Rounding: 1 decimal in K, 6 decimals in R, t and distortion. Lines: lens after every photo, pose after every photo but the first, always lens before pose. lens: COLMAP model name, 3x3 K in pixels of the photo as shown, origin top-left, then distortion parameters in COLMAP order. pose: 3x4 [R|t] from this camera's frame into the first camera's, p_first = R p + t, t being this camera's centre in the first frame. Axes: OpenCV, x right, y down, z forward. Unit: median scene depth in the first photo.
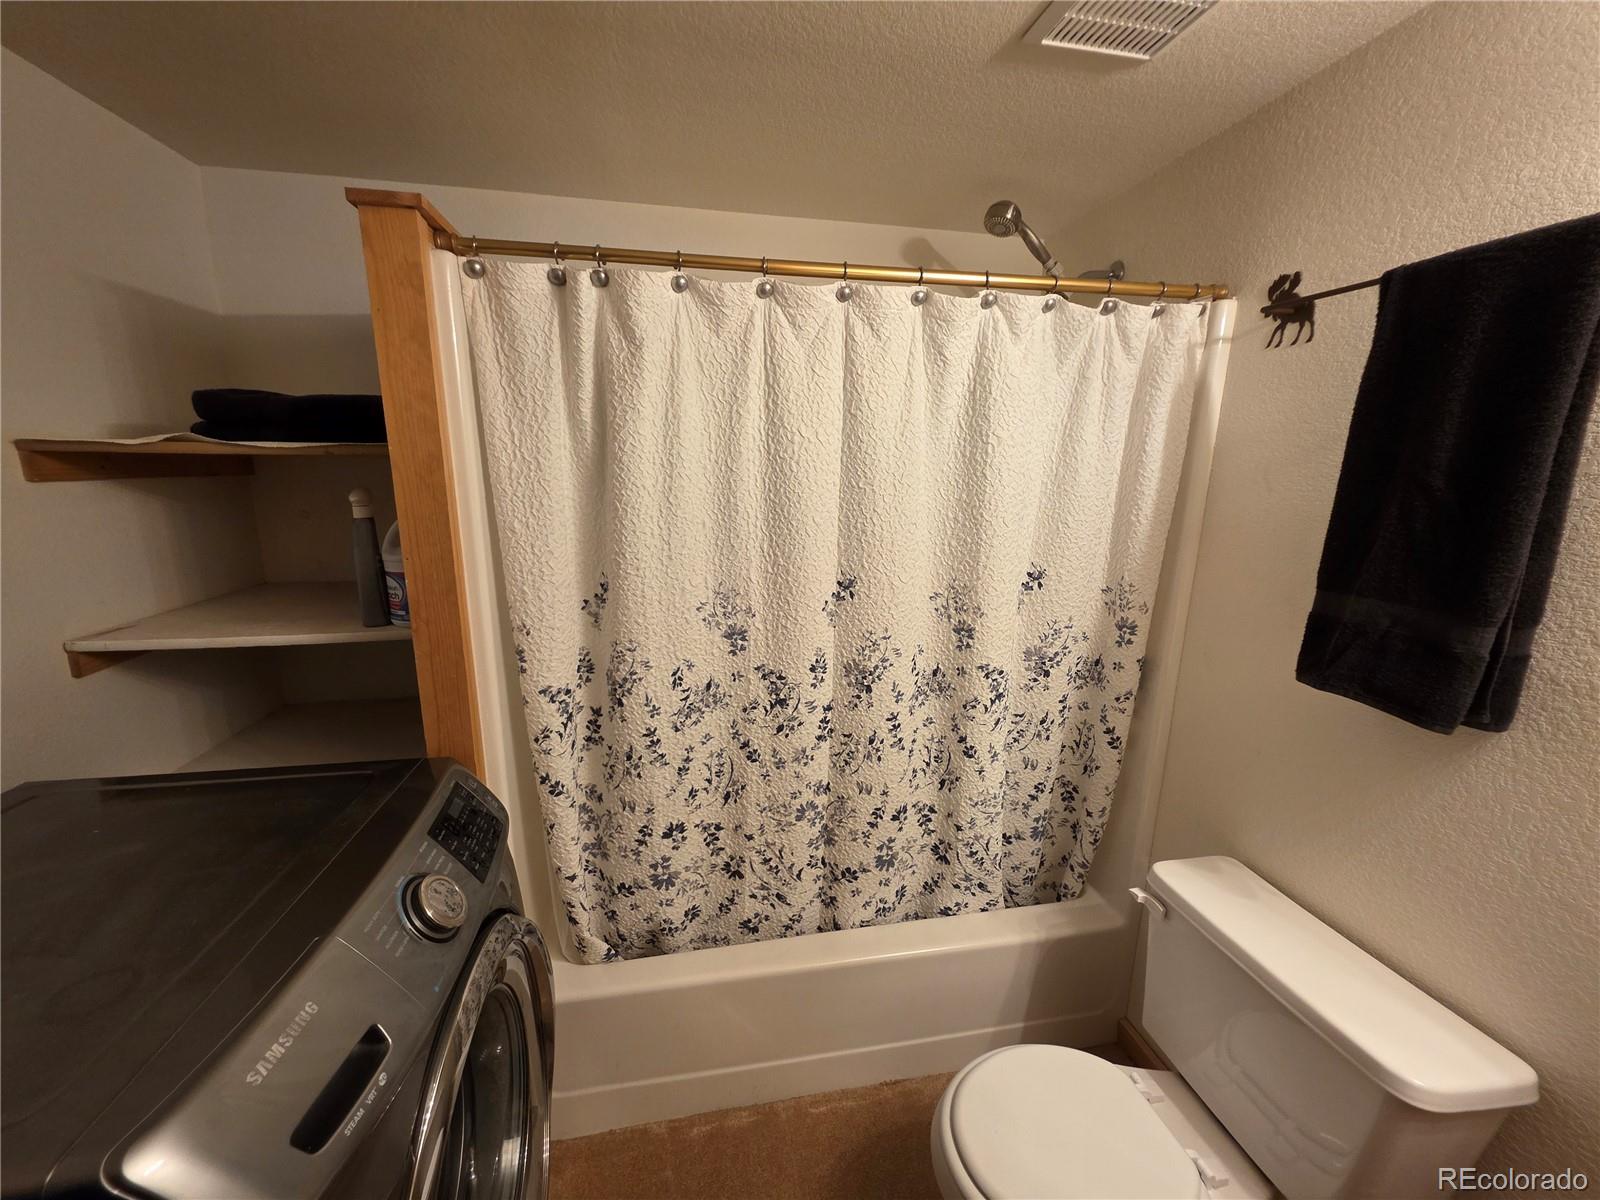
lens RADIAL K [[635.5, 0, 798.9], [0, 635.5, 605.0], [0, 0, 1]] dist [0.000390, 0.000348]
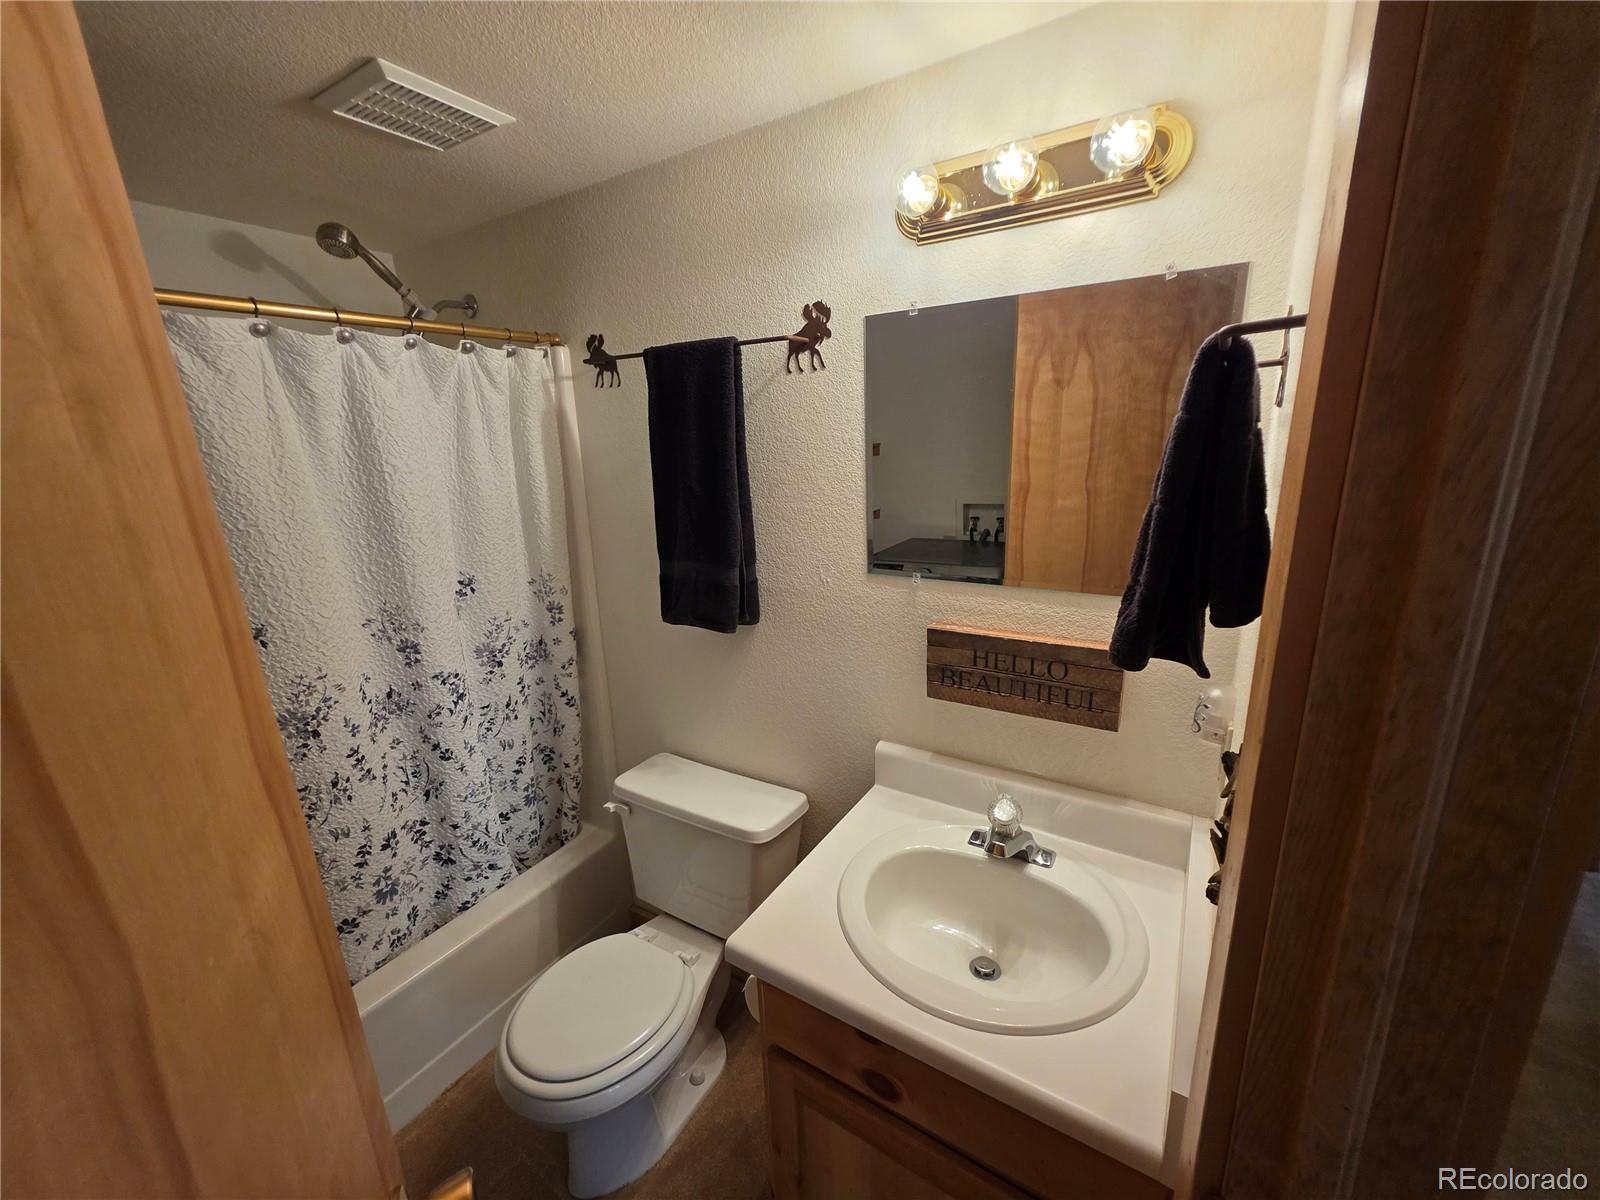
lens RADIAL K [[635.5, 0, 796.3], [0, 635.5, 607.9], [0, 0, 1]] dist [0.000390, 0.000348]
pose [[0.675277, -0.228344, 0.701327, -0.030243], [0.203959, 0.971602, 0.119958, -0.019915], [-0.708803, 0.062037, 0.702674, -0.202072]]
